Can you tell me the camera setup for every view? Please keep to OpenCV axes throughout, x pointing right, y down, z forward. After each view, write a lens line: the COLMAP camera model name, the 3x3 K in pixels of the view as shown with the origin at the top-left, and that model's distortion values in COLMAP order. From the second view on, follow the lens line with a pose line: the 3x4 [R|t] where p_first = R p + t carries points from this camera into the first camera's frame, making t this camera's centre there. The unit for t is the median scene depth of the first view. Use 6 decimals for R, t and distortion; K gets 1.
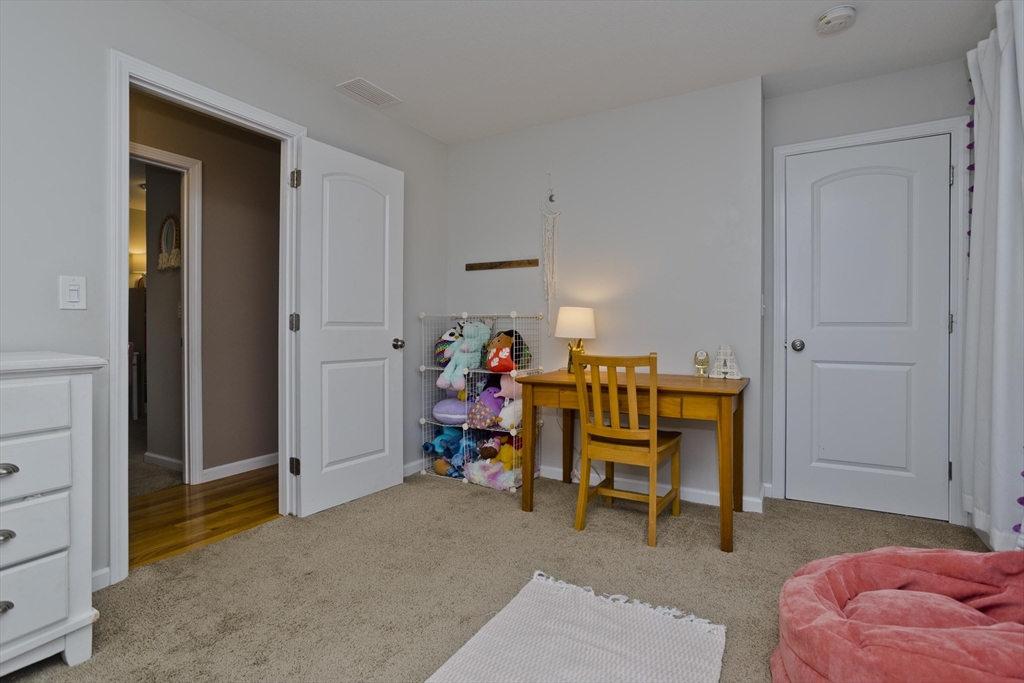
lens RADIAL K [[501.0, 0, 511.3], [0, 501.0, 326.3], [0, 0, 1]] dist [-0.002174, -0.000213]
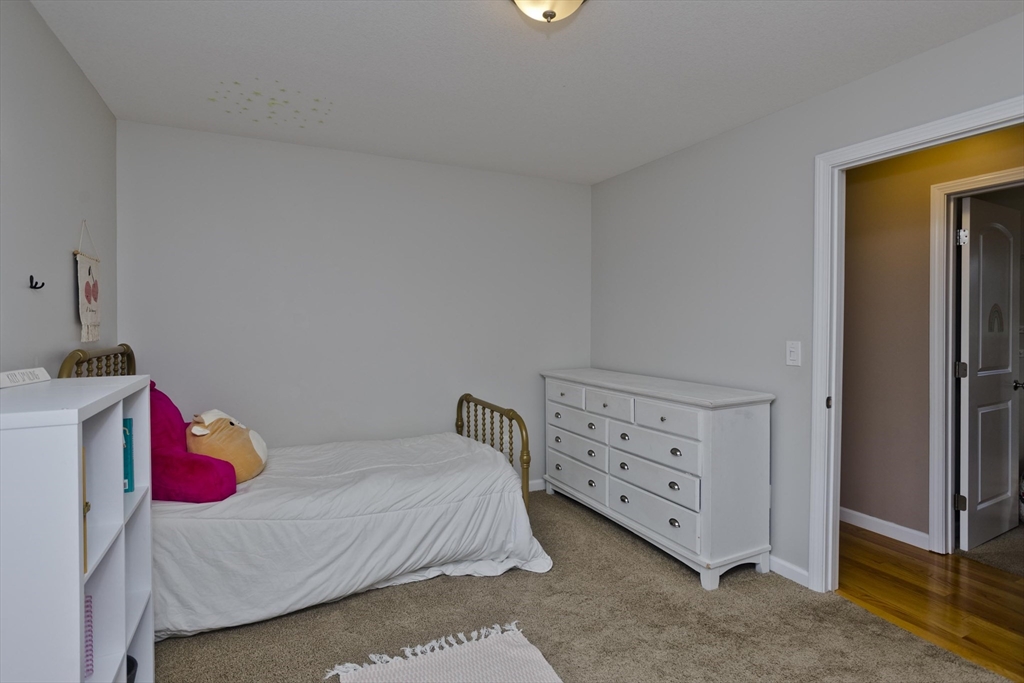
lens RADIAL K [[501.0, 0, 511.3], [0, 501.0, 326.3], [0, 0, 1]] dist [-0.002174, -0.000213]
pose [[-0.551841, 0.005390, -0.833932, 0.670419], [-0.001630, 0.999970, 0.007542, -0.149276], [0.833948, 0.005522, -0.551815, 1.110500]]
